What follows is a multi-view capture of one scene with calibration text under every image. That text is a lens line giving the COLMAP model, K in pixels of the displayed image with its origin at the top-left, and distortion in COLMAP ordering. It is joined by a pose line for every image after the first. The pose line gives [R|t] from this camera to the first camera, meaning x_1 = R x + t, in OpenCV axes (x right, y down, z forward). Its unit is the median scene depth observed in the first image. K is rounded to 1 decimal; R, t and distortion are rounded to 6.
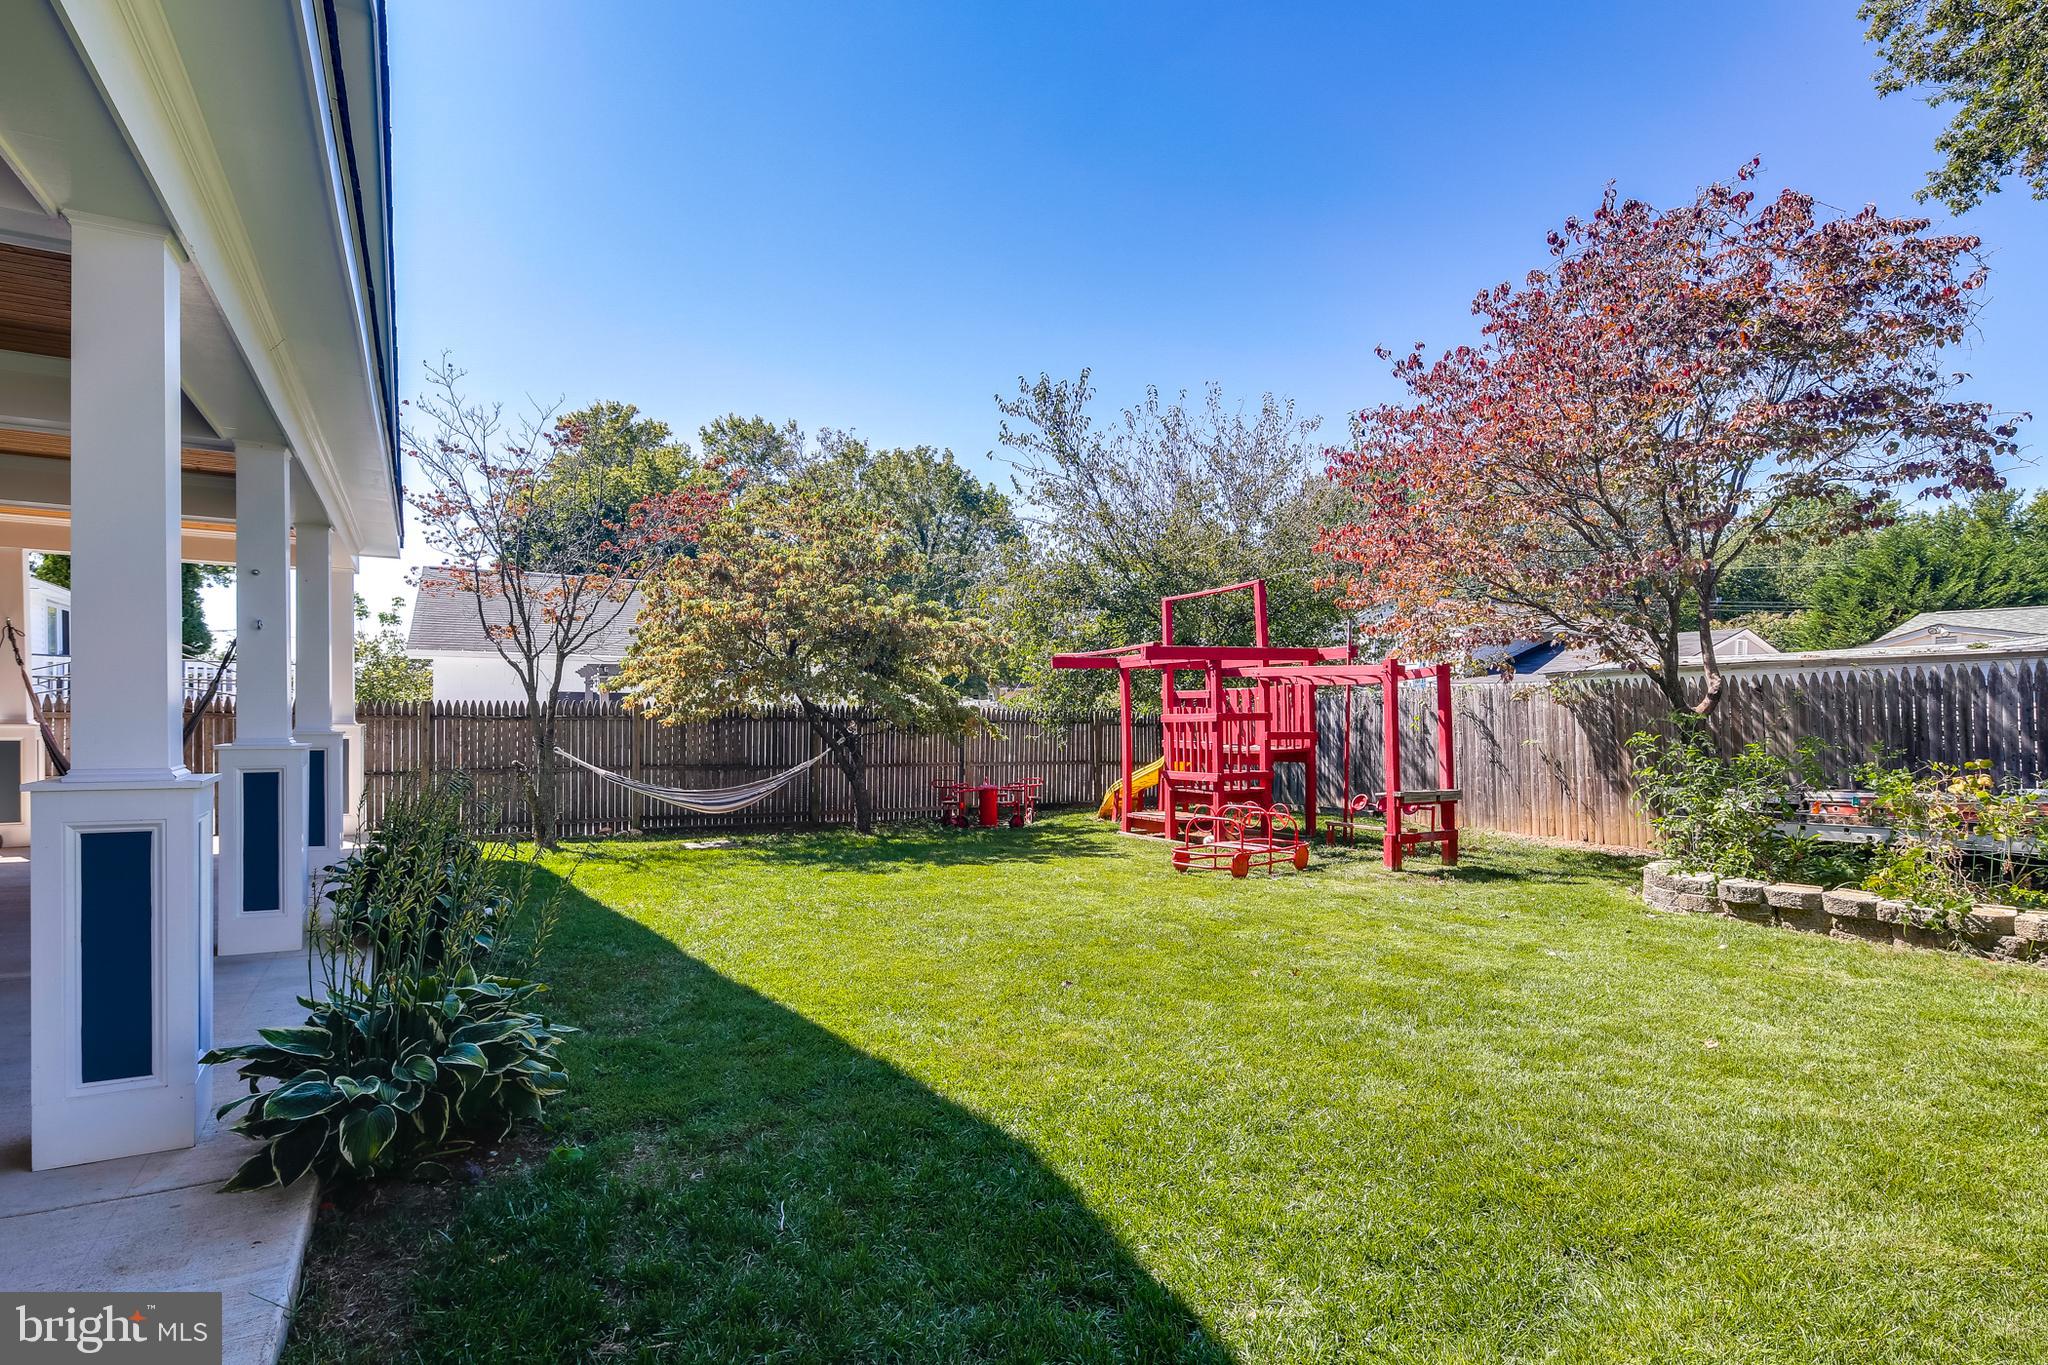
lens RADIAL K [[998.1, 0, 1028.0], [0, 998.1, 691.0], [0, 0, 1]] dist [-0.003928, -0.000724]
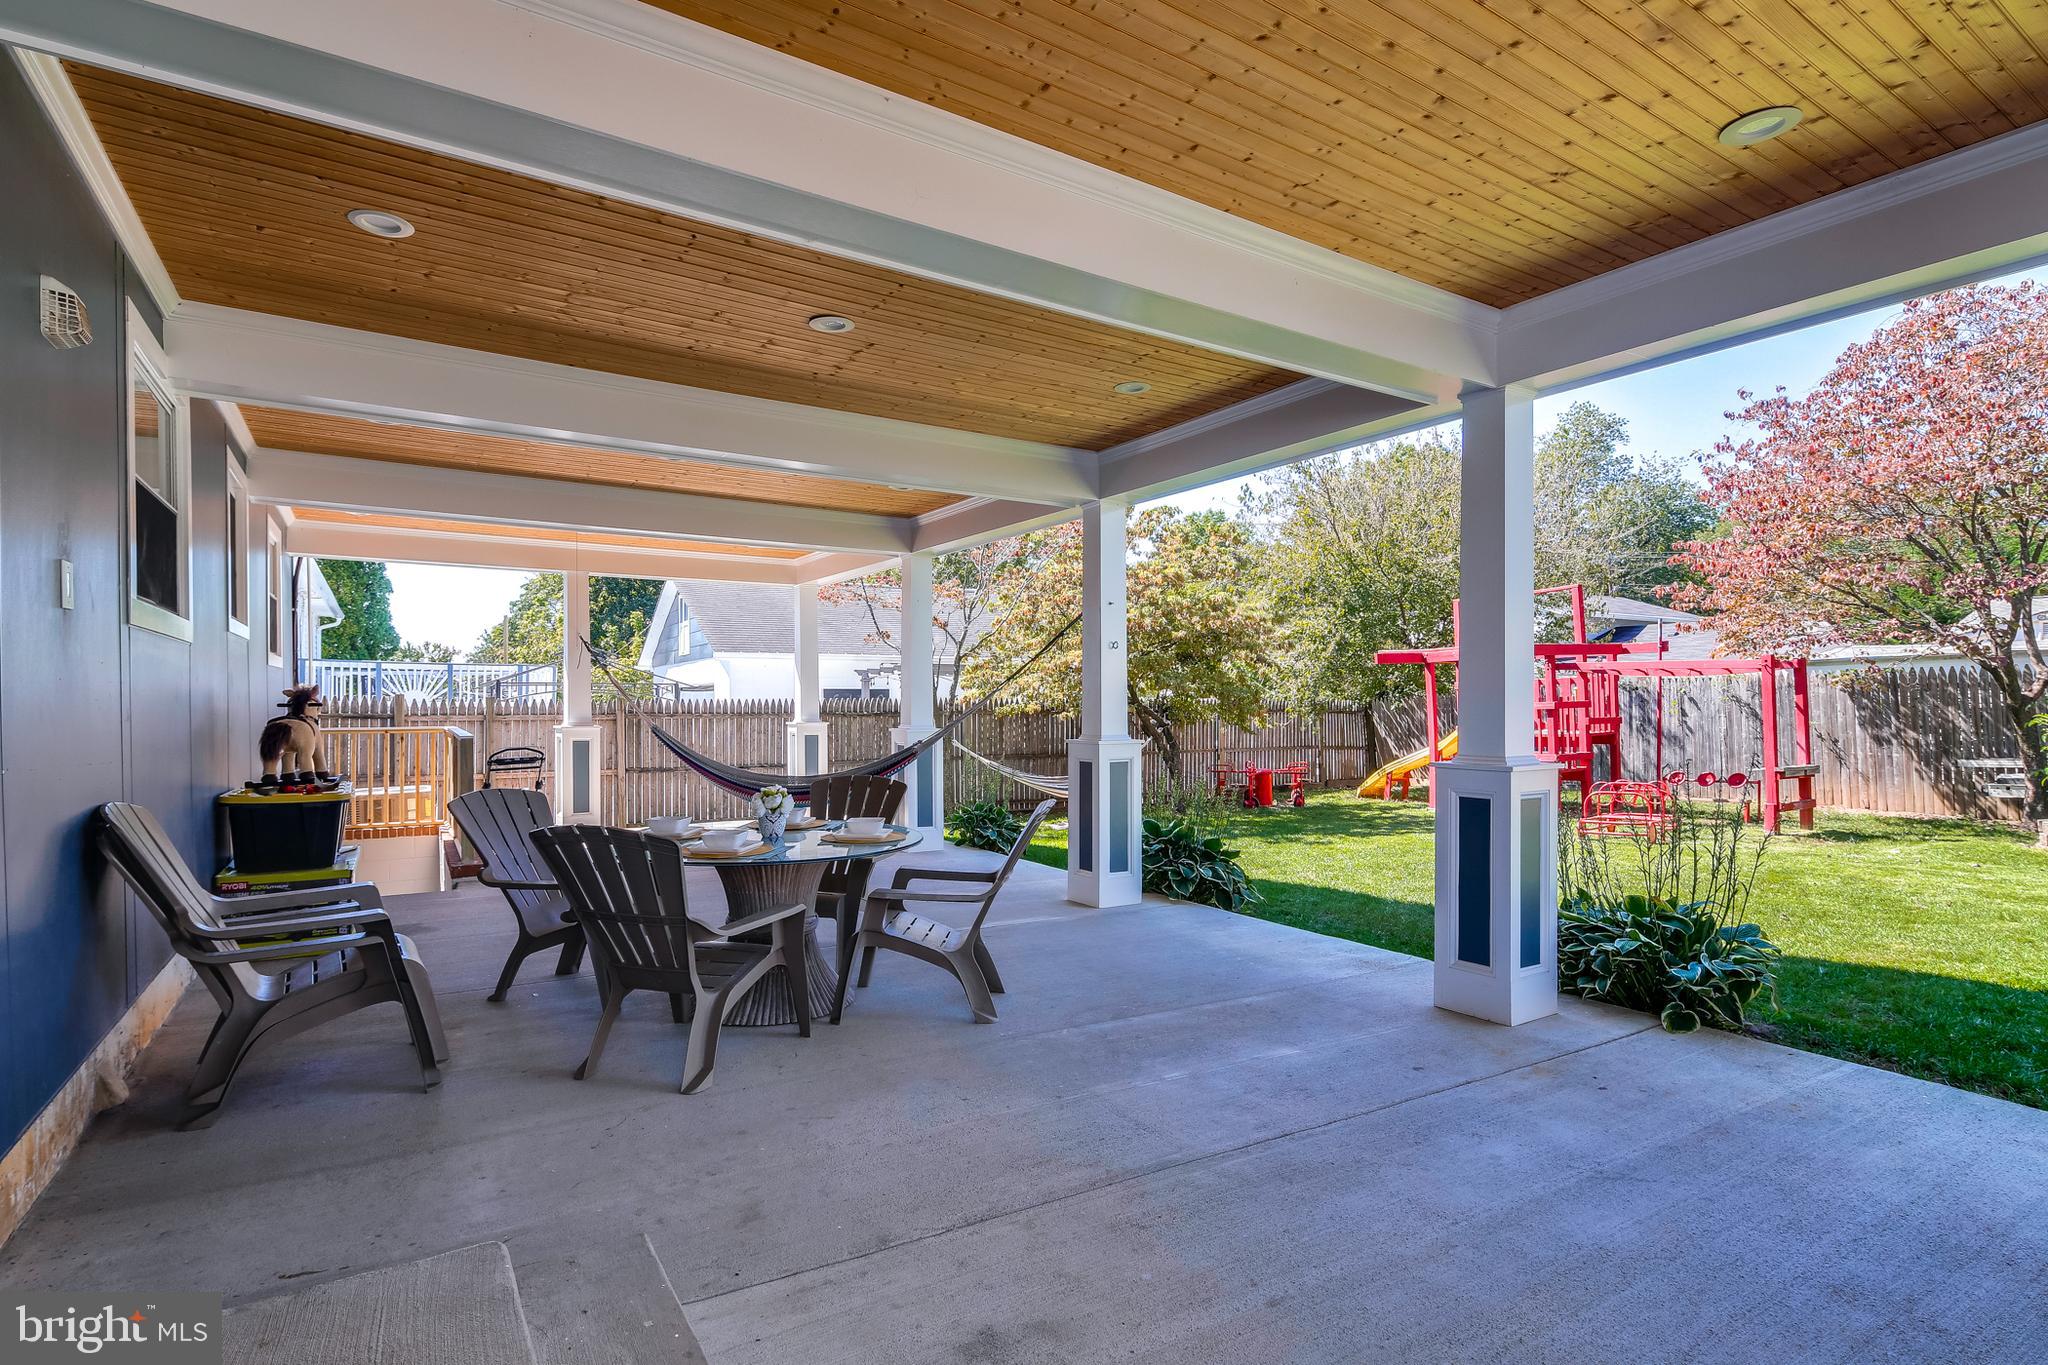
lens RADIAL K [[998.1, 0, 1017.3], [0, 998.1, 690.7], [0, 0, 1]] dist [-0.003928, -0.000724]
pose [[0.999530, -0.014043, 0.027262, -0.441738], [0.013649, 0.999800, 0.014610, -0.015357], [-0.027462, -0.014232, 0.999522, -0.119583]]
